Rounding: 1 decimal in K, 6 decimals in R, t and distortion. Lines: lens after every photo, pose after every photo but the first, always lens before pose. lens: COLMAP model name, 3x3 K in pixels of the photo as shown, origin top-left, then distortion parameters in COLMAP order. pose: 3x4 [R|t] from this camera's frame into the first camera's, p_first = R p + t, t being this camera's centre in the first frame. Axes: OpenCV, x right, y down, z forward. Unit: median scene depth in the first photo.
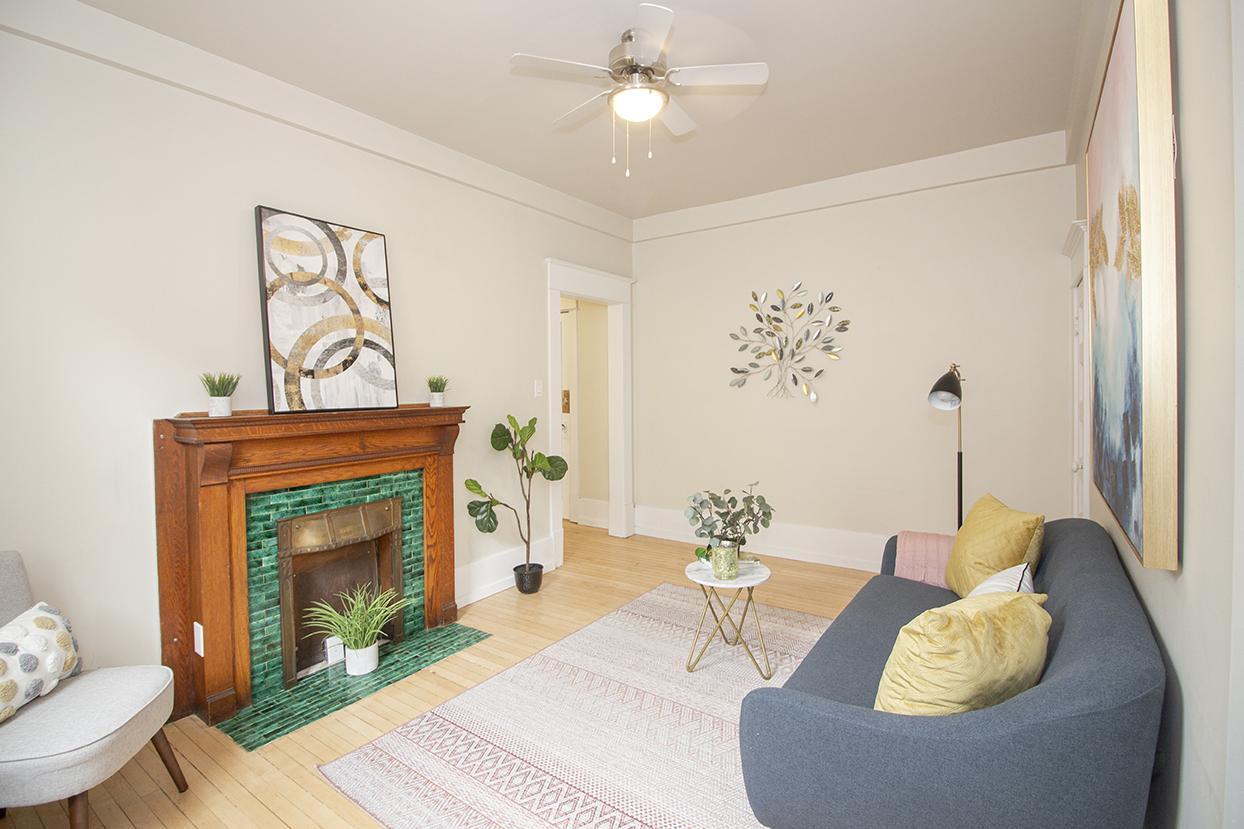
lens RADIAL K [[580.6, 0, 628.8], [0, 580.6, 405.5], [0, 0, 1]] dist [0.014265, -0.000099]
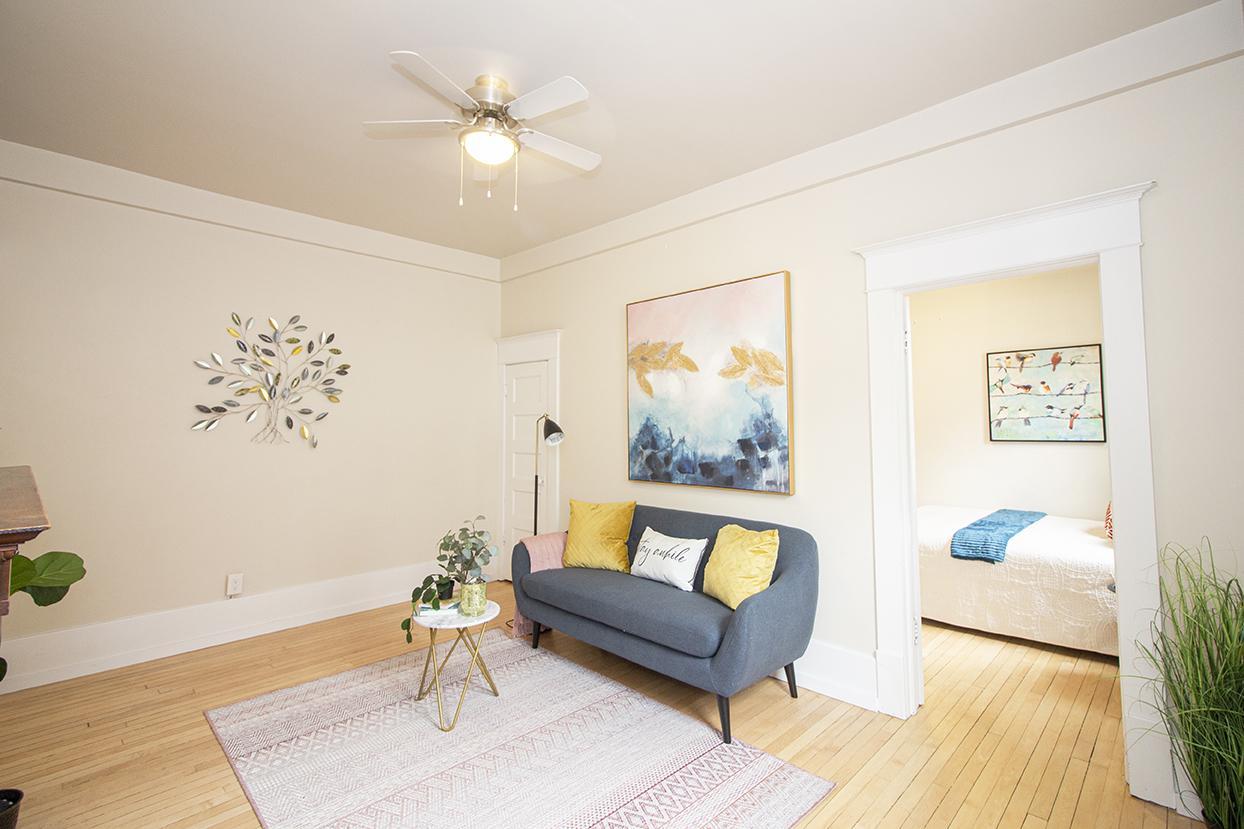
lens RADIAL K [[580.6, 0, 618.5], [0, 580.6, 418.4], [0, 0, 1]] dist [0.014265, -0.000099]
pose [[0.169815, 0.020721, 0.985258, -0.514449], [0.026615, 0.999318, -0.025604, -0.014171], [-0.985116, 0.030571, 0.169148, 0.353129]]
